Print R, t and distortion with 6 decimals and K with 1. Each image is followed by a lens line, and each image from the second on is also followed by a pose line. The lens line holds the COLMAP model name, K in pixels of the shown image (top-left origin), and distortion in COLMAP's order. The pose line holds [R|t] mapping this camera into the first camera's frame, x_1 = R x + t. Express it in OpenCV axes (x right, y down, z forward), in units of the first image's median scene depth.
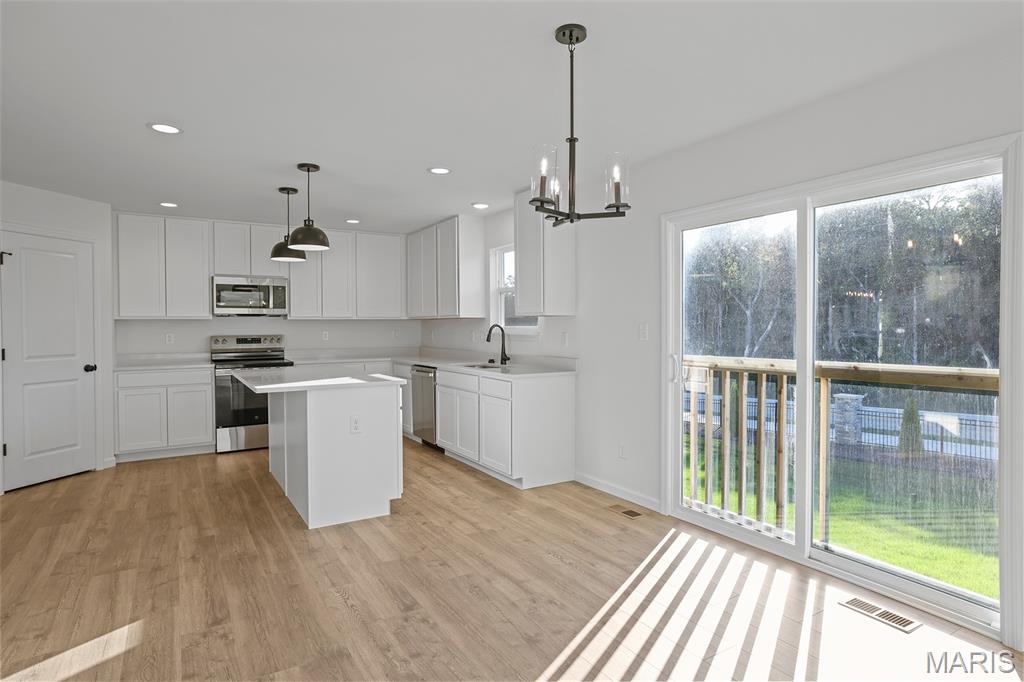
lens RADIAL K [[549.4, 0, 512.0], [0, 549.4, 341.0], [0, 0, 1]] dist [-0.044473, 0.000376]
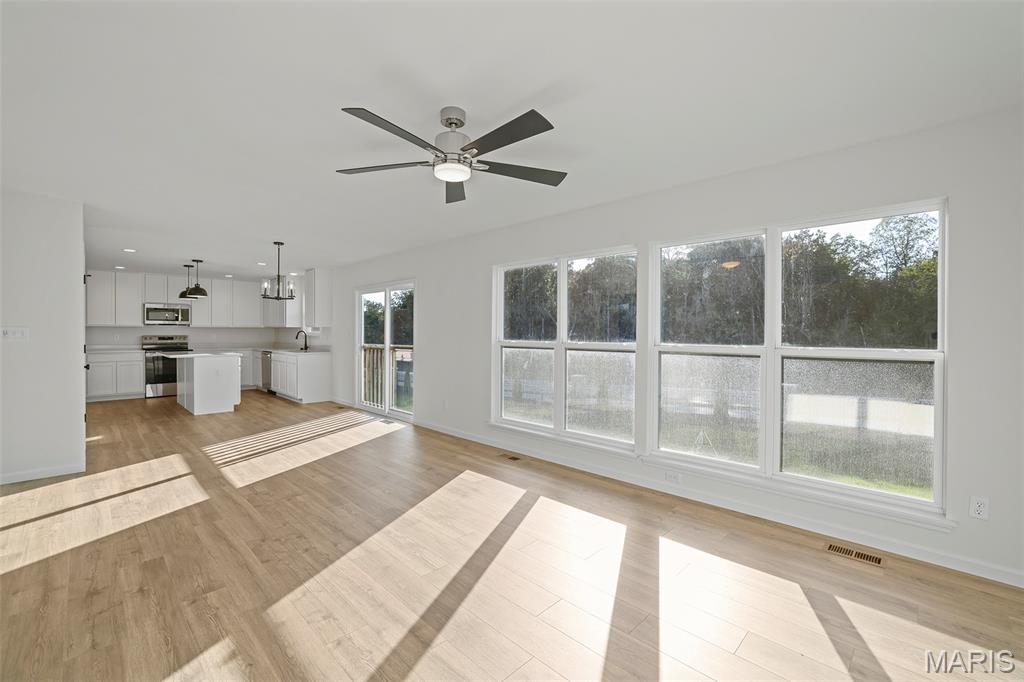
lens RADIAL K [[462.4, 0, 509.6], [0, 462.4, 337.5], [0, 0, 1]] dist [-0.000307, -0.000217]
pose [[0.980940, 0.006338, 0.194207, 0.379103], [-0.002988, 0.999842, -0.017536, 0.022060], [-0.194288, 0.016621, 0.980804, -0.815863]]
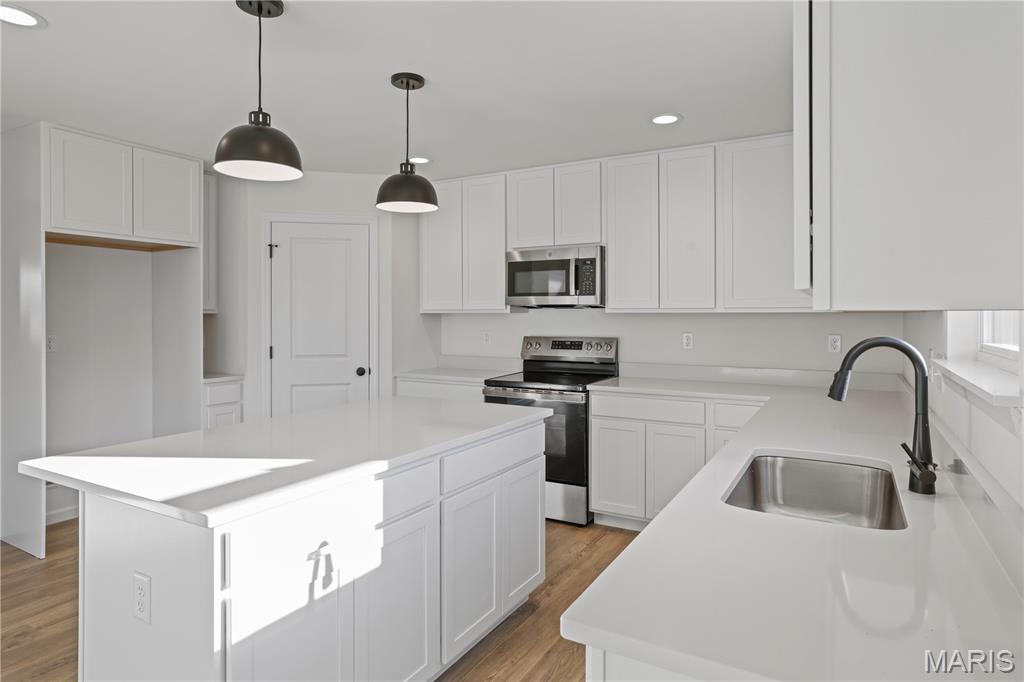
lens RADIAL K [[578.4, 0, 512.5], [0, 578.4, 318.2], [0, 0, 1]] dist [-0.002605, -0.000420]
pose [[0.472724, 0.005059, -0.881196, 0.117524], [-0.024759, 0.999665, -0.007542, -0.028922], [0.880863, 0.025383, 0.472691, 0.665253]]
